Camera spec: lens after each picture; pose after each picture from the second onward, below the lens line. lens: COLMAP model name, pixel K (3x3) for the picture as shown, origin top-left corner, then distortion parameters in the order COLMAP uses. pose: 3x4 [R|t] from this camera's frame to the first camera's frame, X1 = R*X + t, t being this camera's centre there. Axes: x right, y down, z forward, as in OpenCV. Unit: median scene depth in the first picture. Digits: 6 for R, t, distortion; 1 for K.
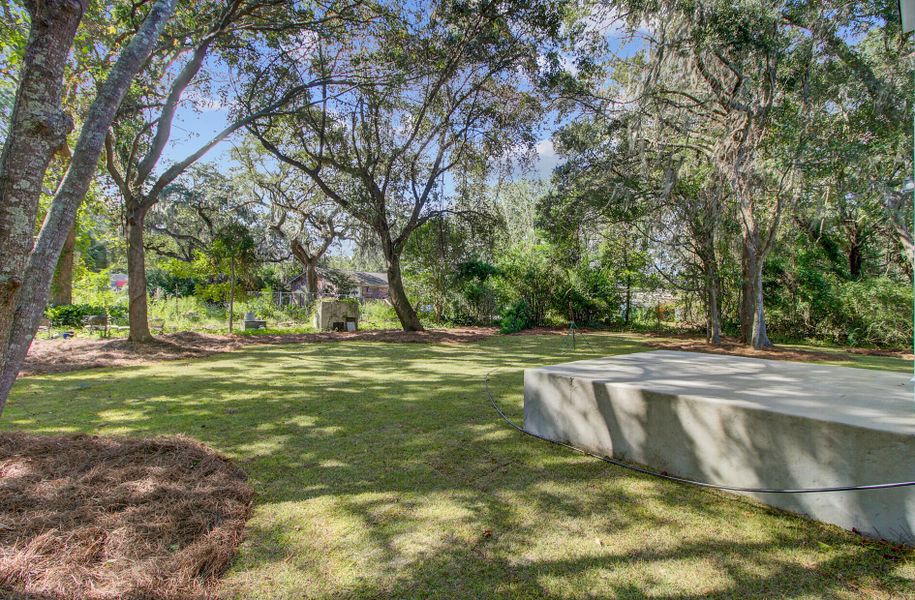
lens RADIAL K [[425.2, 0, 456.5], [0, 425.2, 291.2], [0, 0, 1]] dist [-0.002183, 0.000596]
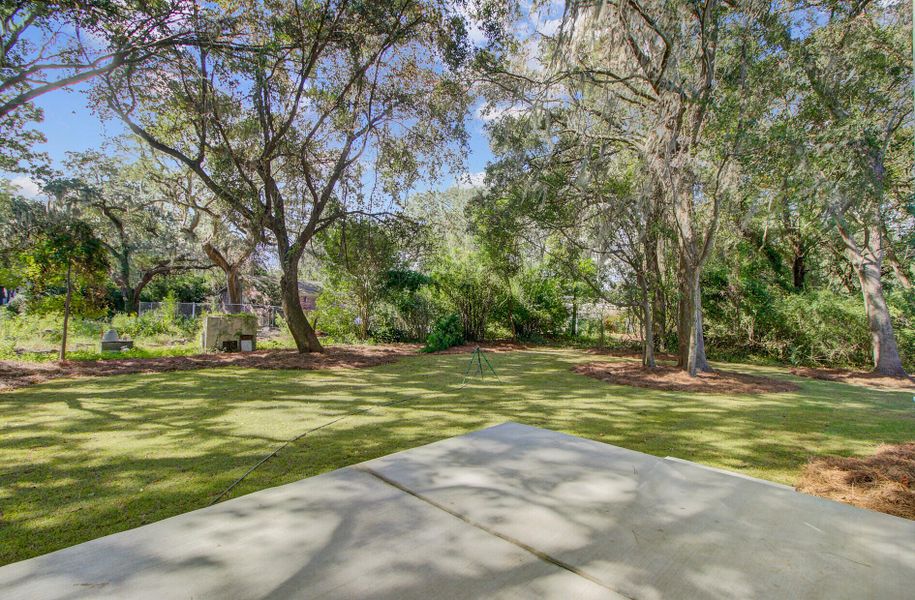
lens RADIAL K [[424.0, 0, 457.3], [0, 424.0, 299.5], [0, 0, 1]] dist [-0.004048, -0.000419]
pose [[0.997035, 0.001805, 0.076927, 0.100814], [-0.001913, 0.999997, 0.001328, -0.010363], [-0.076925, -0.001472, 0.997036, 0.111114]]
